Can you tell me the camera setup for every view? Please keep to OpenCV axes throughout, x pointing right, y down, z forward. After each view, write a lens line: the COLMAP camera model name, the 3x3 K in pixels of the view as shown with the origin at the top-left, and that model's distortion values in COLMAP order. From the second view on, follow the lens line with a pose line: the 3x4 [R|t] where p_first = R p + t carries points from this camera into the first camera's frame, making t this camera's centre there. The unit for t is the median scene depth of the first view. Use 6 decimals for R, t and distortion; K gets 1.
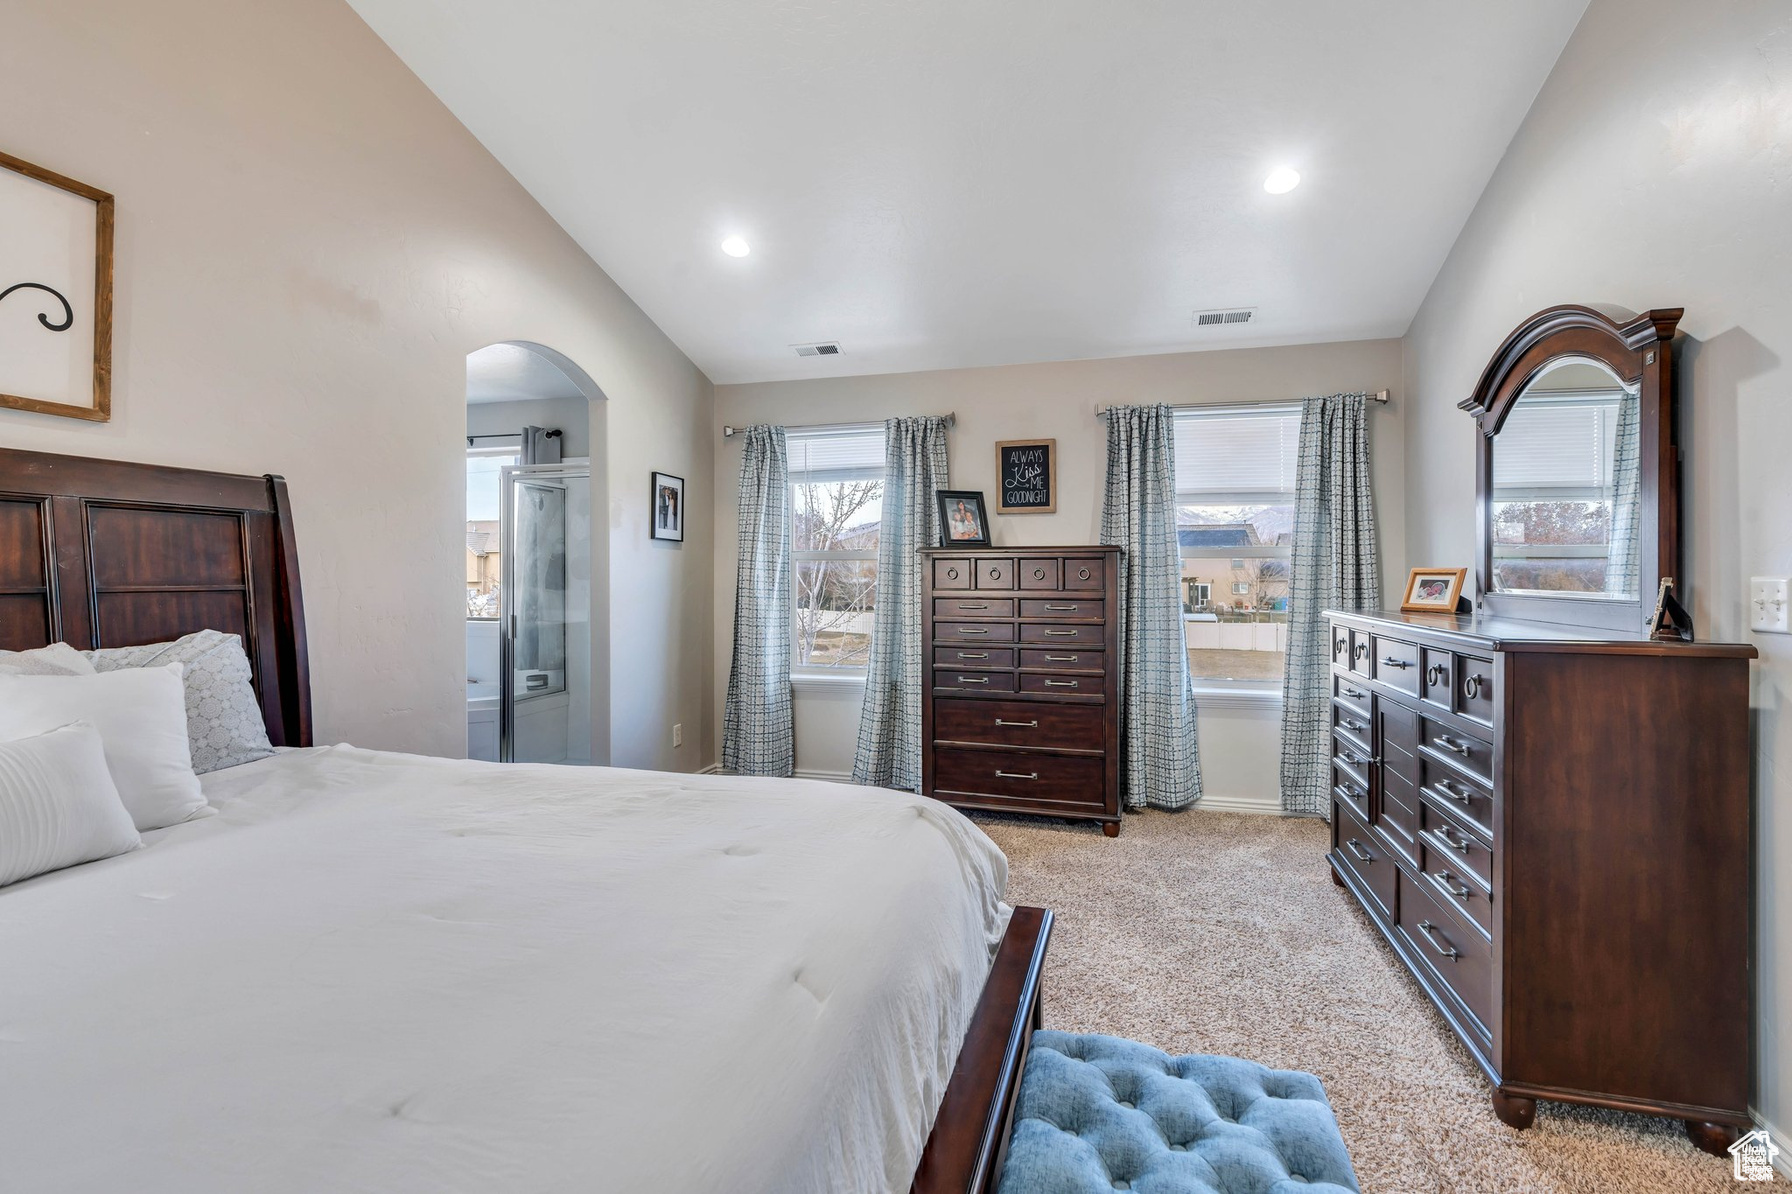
lens RADIAL K [[805.6, 0, 895.1], [0, 805.6, 569.5], [0, 0, 1]] dist [-0.029261, -0.000336]
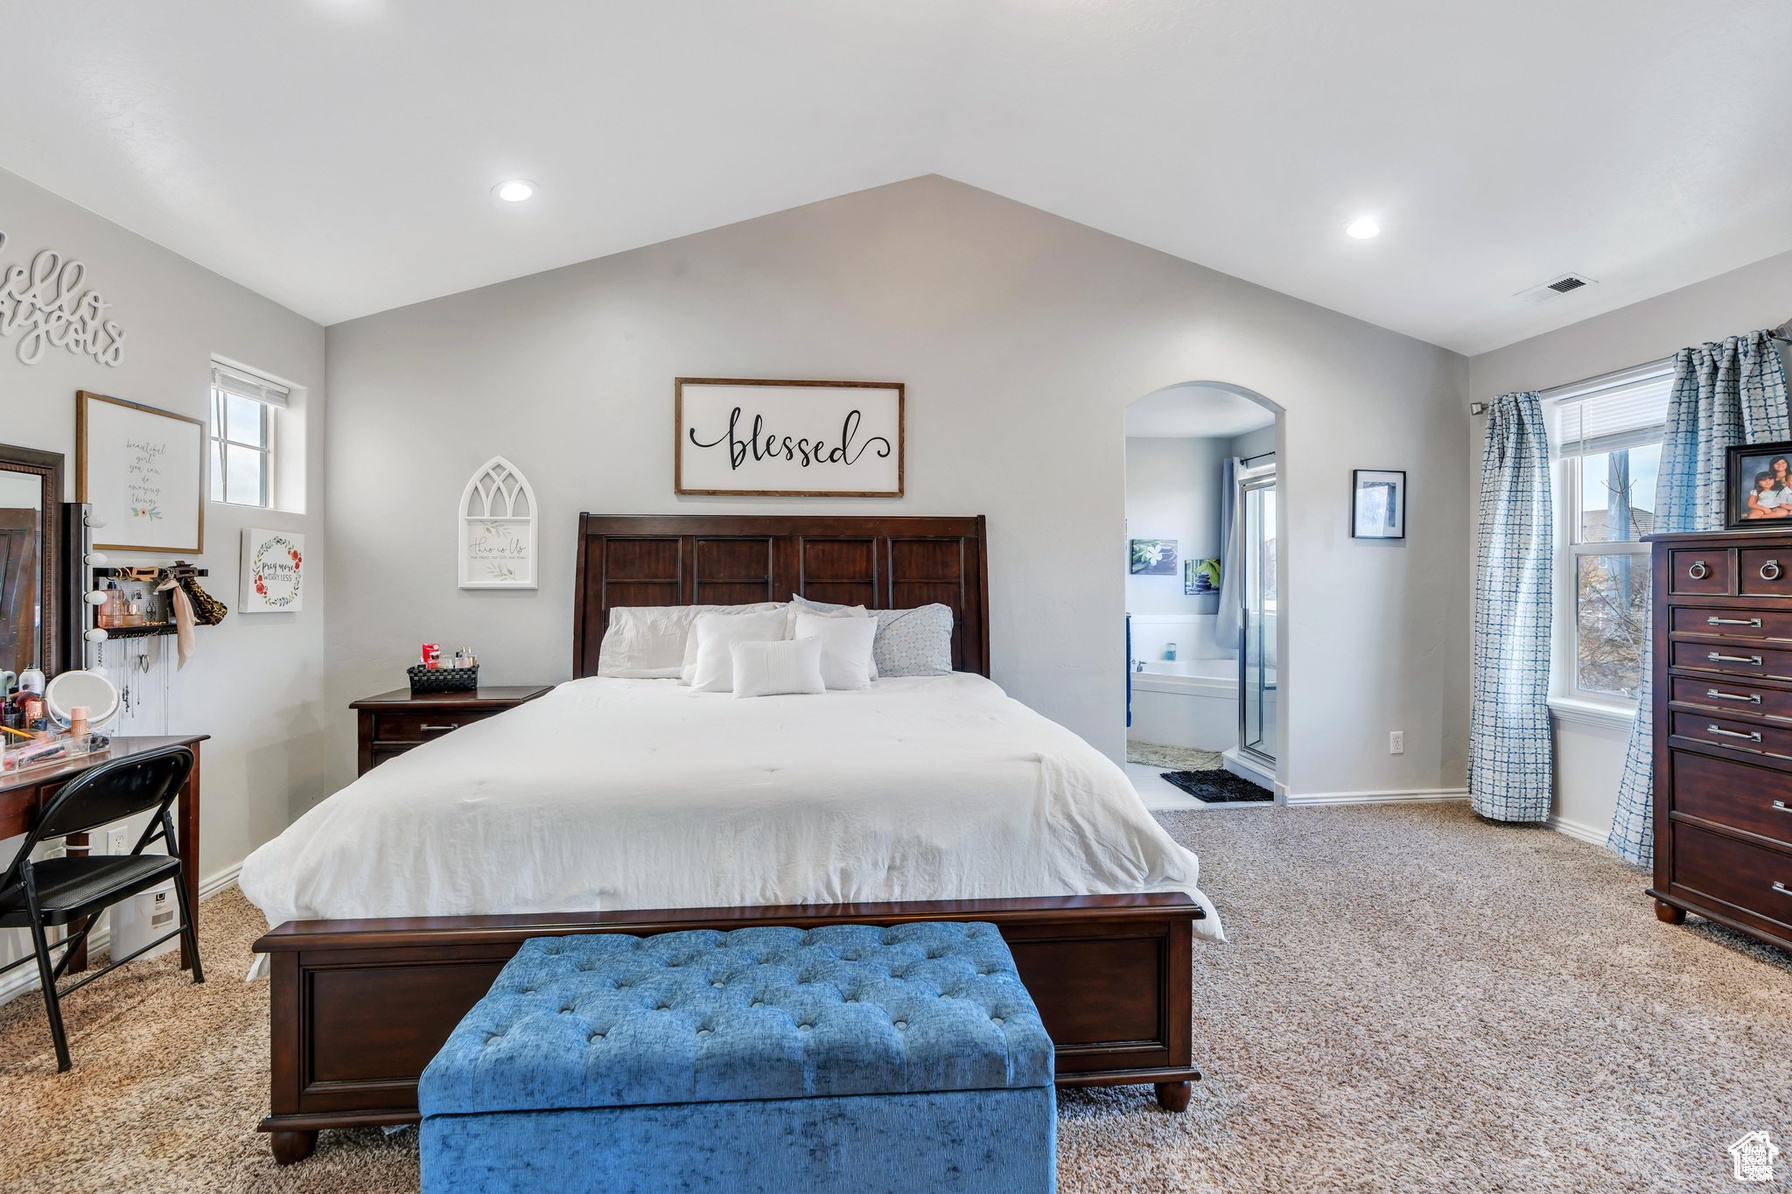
lens RADIAL K [[806.3, 0, 901.1], [0, 806.3, 578.6], [0, 0, 1]] dist [-0.004888, -0.001080]
pose [[0.350931, 0.003801, -0.936394, 0.437034], [0.006615, 0.999957, 0.006538, 0.002356], [0.936378, -0.008488, 0.350890, 0.124761]]
